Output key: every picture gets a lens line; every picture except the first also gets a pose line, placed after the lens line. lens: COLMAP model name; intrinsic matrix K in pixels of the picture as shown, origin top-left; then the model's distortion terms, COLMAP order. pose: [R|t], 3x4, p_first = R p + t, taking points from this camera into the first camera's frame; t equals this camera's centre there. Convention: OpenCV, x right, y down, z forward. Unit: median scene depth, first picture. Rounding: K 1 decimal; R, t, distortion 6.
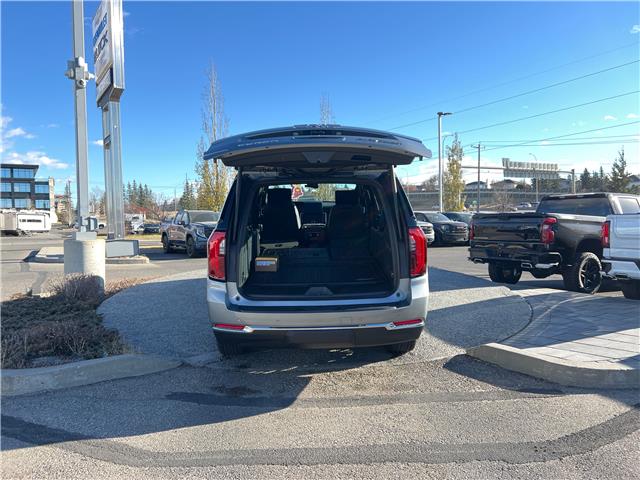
lens RADIAL K [[488.8, 0, 320.2], [0, 488.8, 222.2], [0, 0, 1]] dist [0.029198, -0.030090]
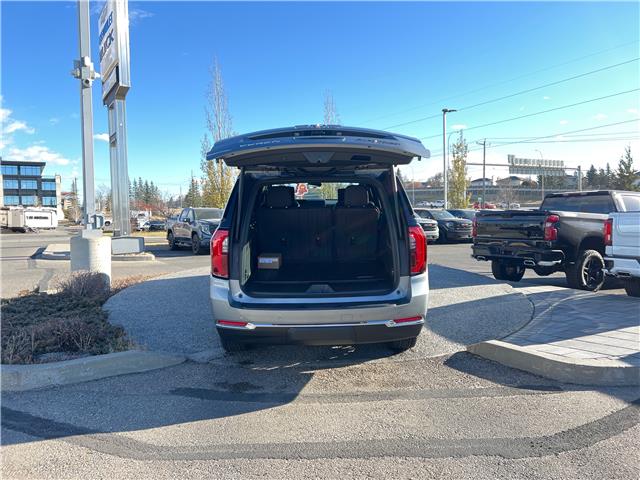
lens RADIAL K [[488.8, 0, 320.9], [0, 488.8, 220.1], [0, 0, 1]] dist [0.029198, -0.030090]
pose [[0.999956, 0.000039, -0.009379, 0.007122], [-0.000018, 0.999997, 0.002264, -0.003219], [0.009379, -0.002264, 0.999953, -0.012795]]
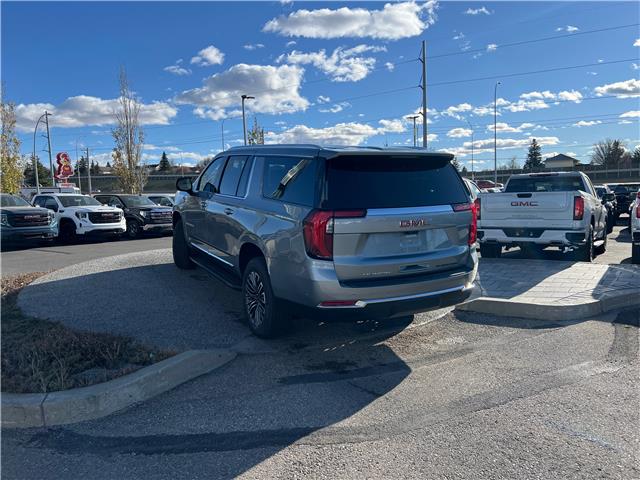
lens RADIAL K [[488.8, 0, 323.9], [0, 488.8, 248.2], [0, 0, 1]] dist [0.029198, -0.030090]
pose [[0.886649, -0.057338, 0.458875, -0.560974], [0.017038, 0.995660, 0.091490, 0.005900], [-0.462129, -0.073301, 0.883778, 0.115073]]
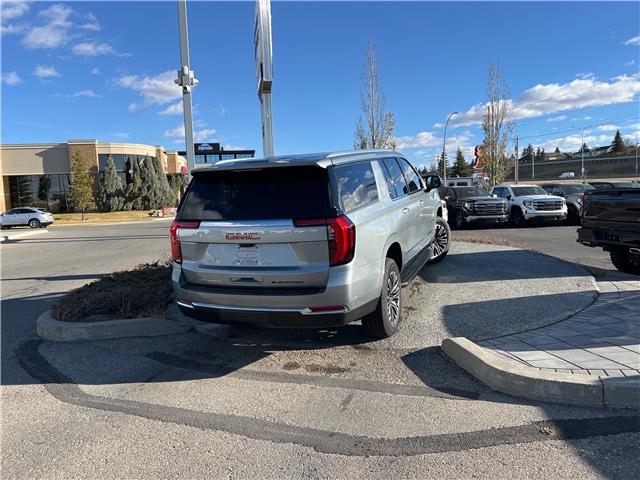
lens RADIAL K [[488.8, 0, 319.2], [0, 488.8, 223.6], [0, 0, 1]] dist [0.029198, -0.030090]
pose [[0.915311, 0.002041, -0.402743, 0.492132], [0.021194, 0.998357, 0.053228, -0.025611], [0.402190, -0.057256, 0.913764, 0.052967]]
